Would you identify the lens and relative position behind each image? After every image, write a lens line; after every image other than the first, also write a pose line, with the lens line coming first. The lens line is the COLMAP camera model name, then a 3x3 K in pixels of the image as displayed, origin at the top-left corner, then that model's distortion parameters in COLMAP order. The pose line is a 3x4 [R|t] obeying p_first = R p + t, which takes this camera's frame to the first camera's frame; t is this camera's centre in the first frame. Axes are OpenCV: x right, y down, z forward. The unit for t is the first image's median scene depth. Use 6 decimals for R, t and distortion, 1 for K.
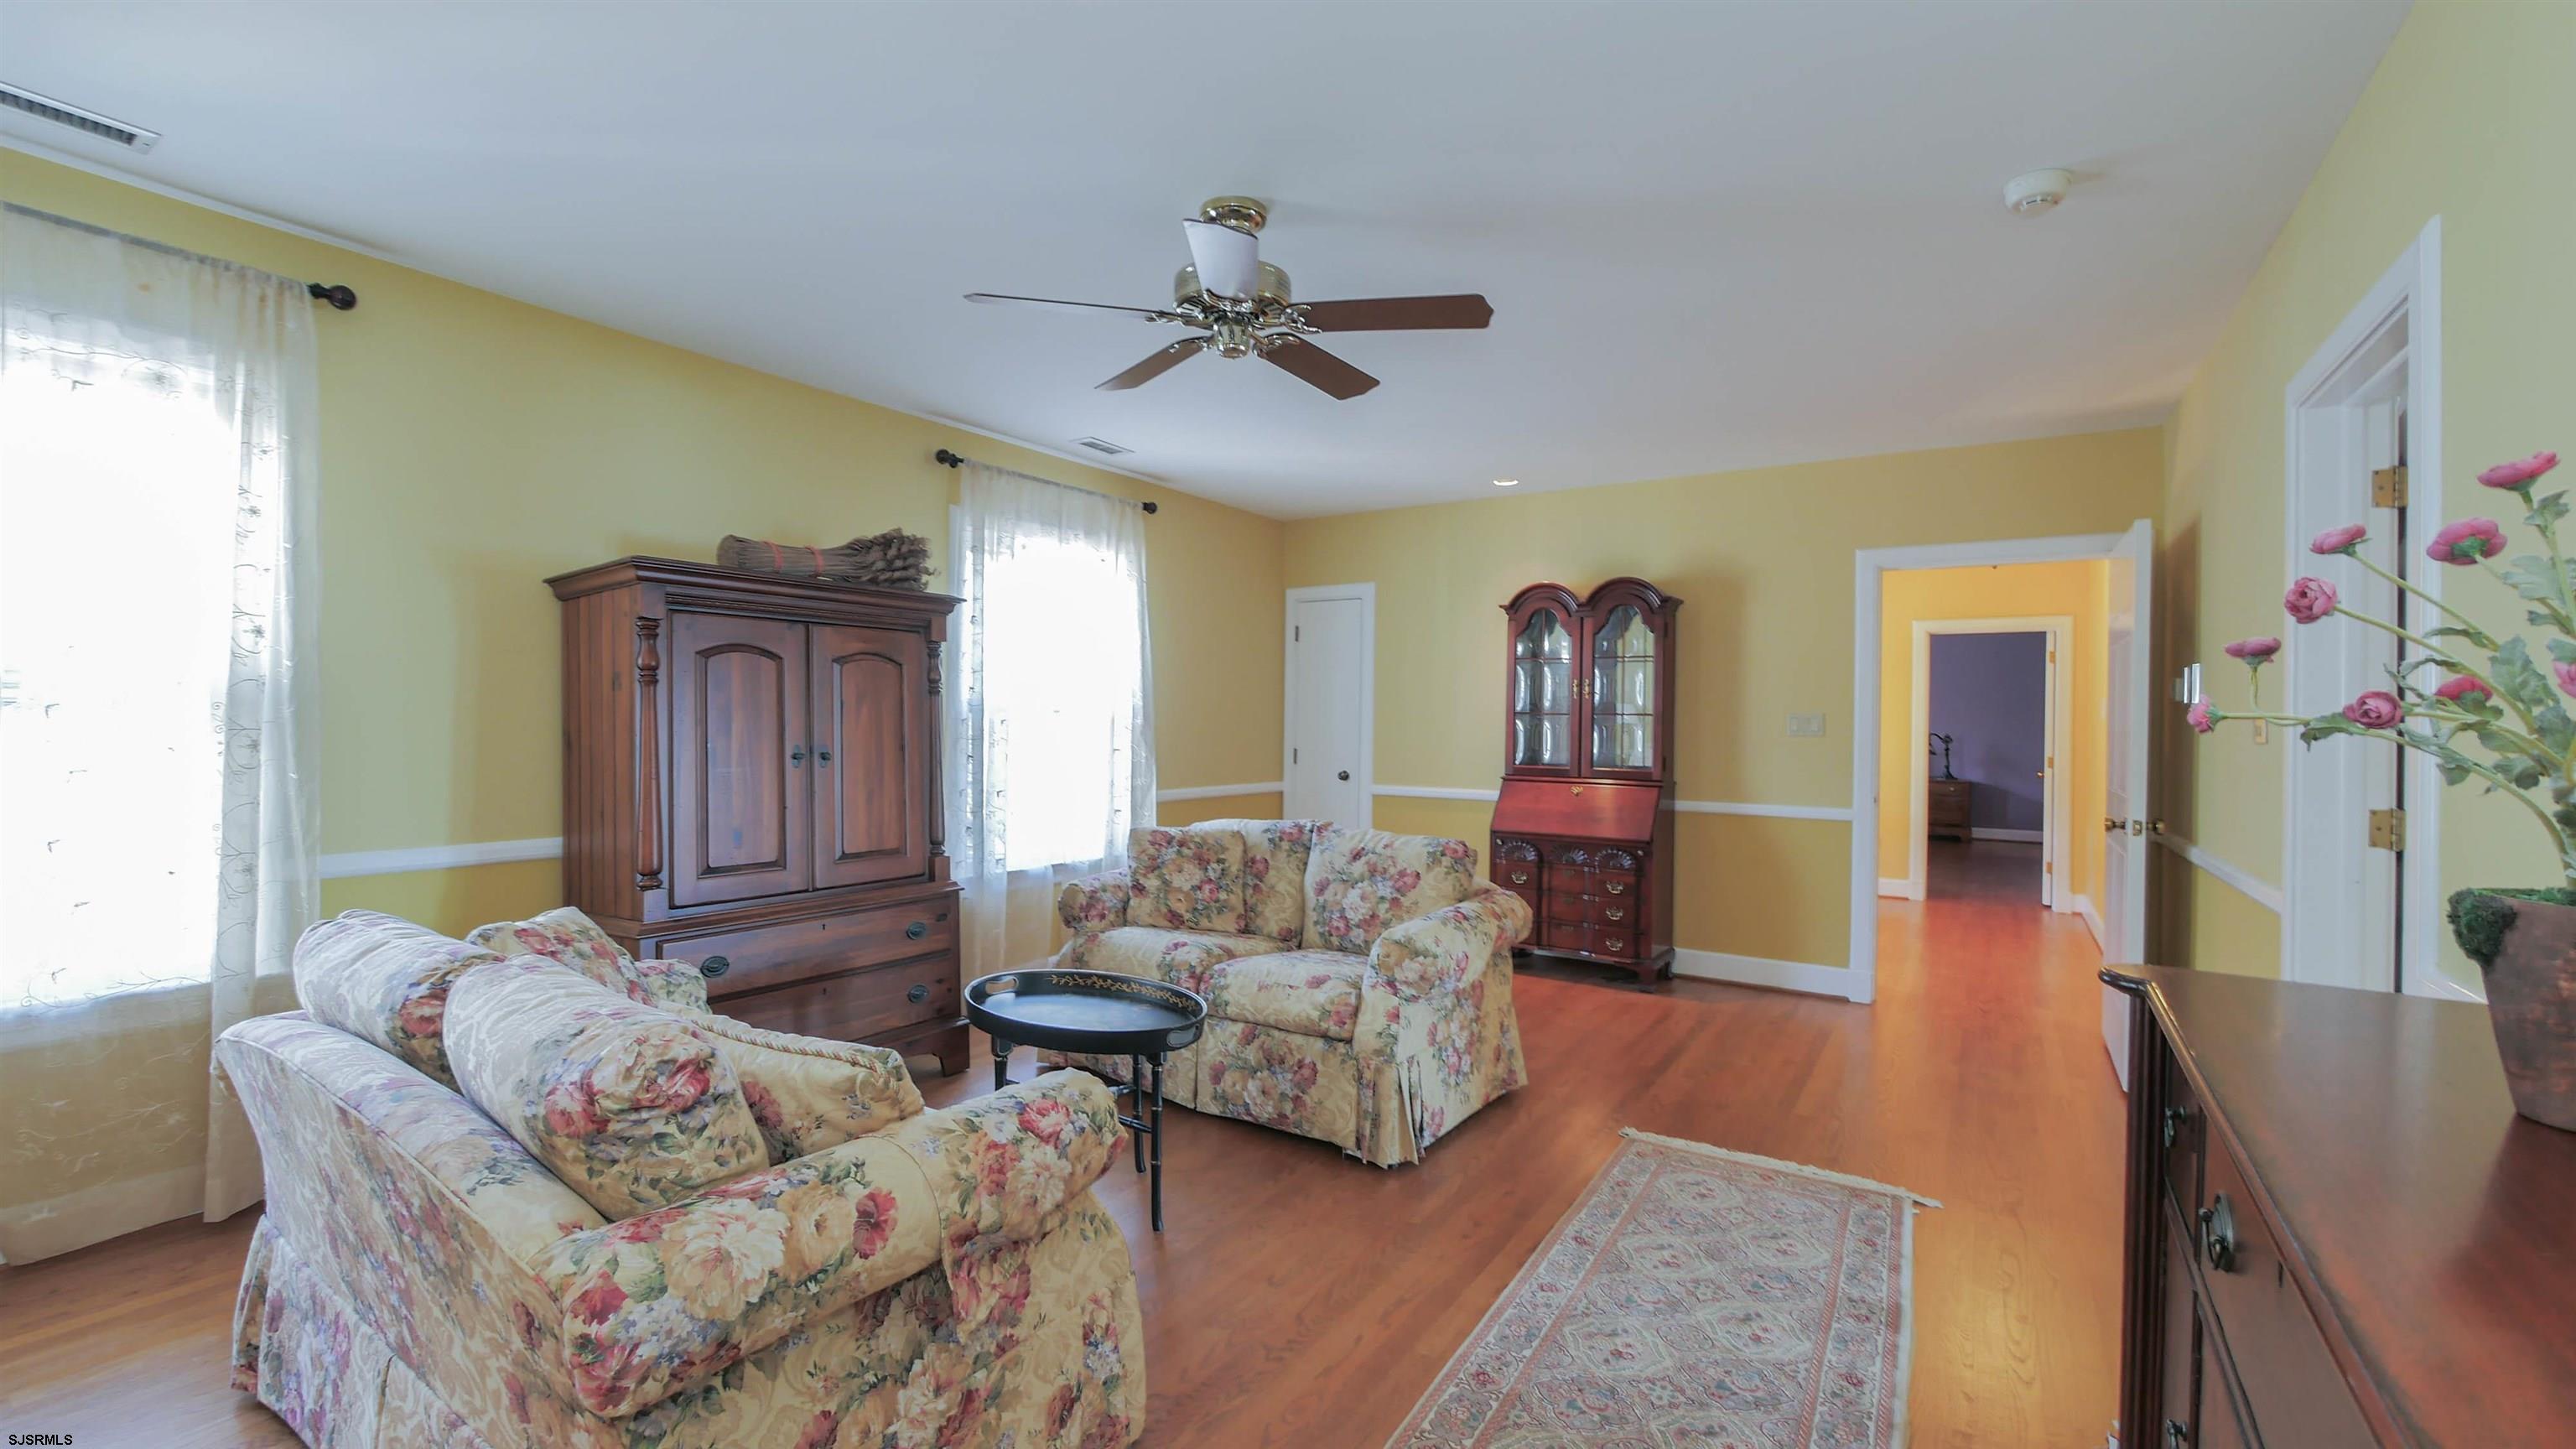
lens RADIAL K [[1092.9, 0, 1278.5], [0, 1092.9, 739.0], [0, 0, 1]] dist [-0.001792, -0.000178]
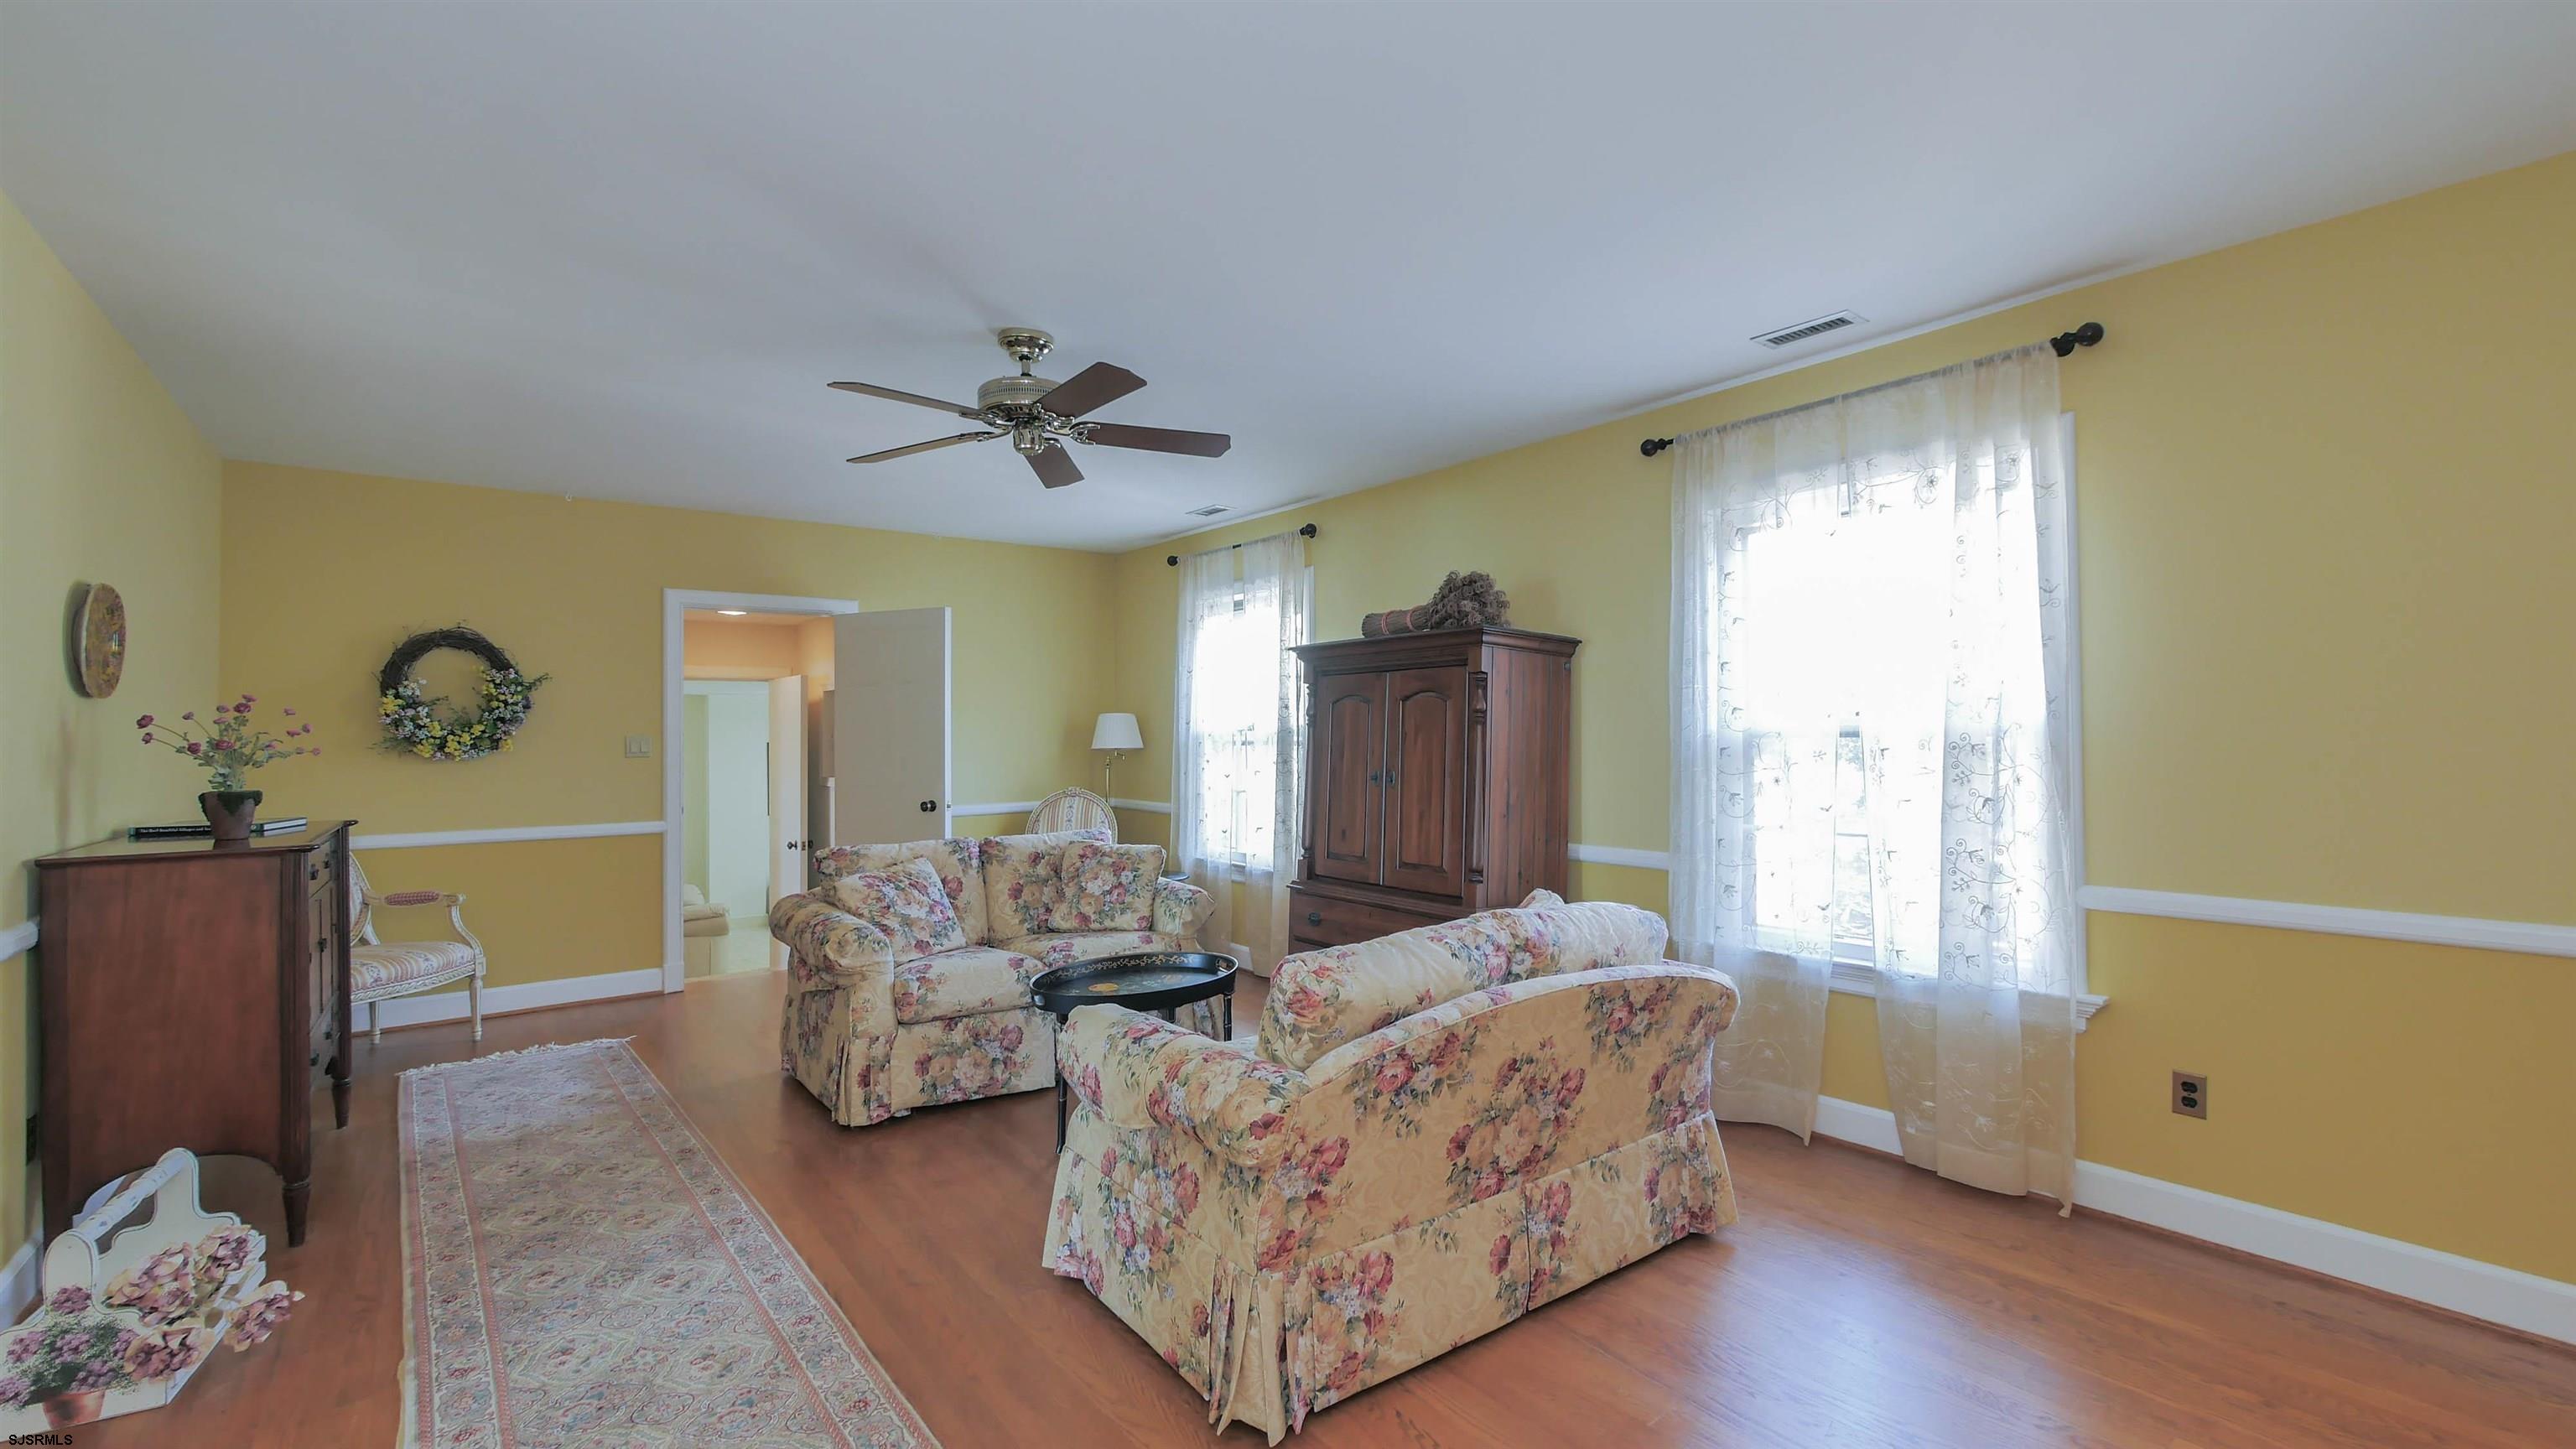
lens RADIAL K [[1092.9, 0, 1278.5], [0, 1092.9, 739.0], [0, 0, 1]] dist [-0.001792, -0.000178]
pose [[-0.303264, -0.011214, -0.952841, 0.757028], [-0.010907, 0.999906, -0.008297, -0.016611], [0.952844, 0.007877, -0.303358, 1.209792]]
